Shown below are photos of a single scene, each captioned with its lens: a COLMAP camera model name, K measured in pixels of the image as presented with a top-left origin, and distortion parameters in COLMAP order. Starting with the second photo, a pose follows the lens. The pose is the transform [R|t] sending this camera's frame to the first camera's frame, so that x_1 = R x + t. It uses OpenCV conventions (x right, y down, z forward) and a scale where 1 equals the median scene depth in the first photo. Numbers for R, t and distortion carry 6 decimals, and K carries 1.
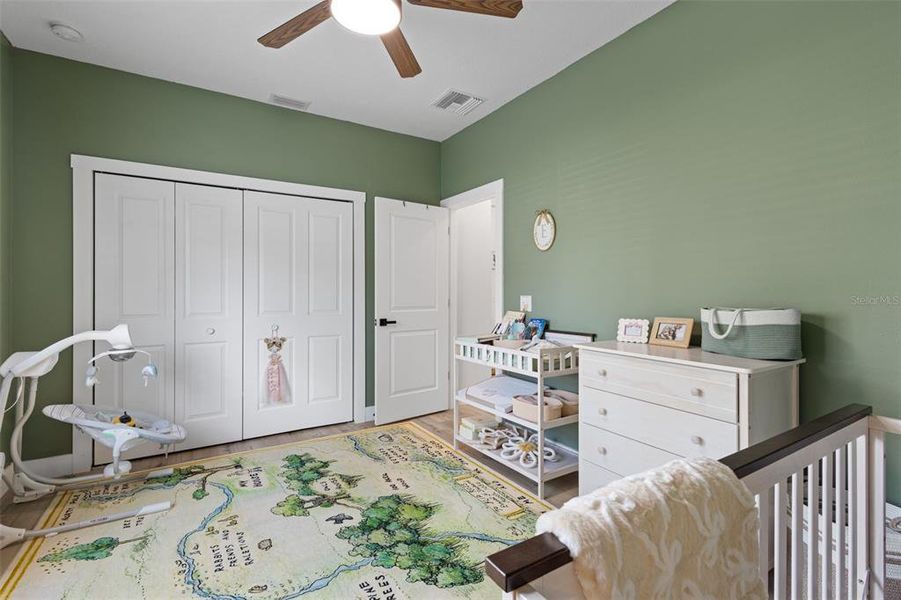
lens RADIAL K [[411.3, 0, 450.2], [0, 411.3, 302.0], [0, 0, 1]] dist [0.004940, 0.000374]
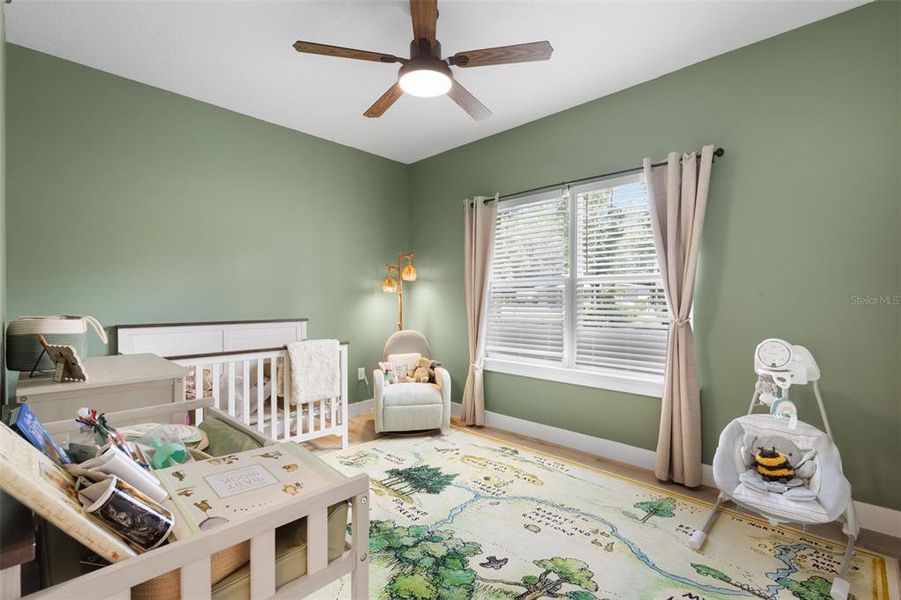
lens RADIAL K [[411.3, 0, 450.2], [0, 411.3, 302.0], [0, 0, 1]] dist [0.004940, 0.000374]
pose [[-0.970372, 0.002878, -0.241599, 0.030500], [-0.004037, 0.999596, 0.028120, -0.046255], [0.241582, 0.028262, -0.969969, 1.888158]]
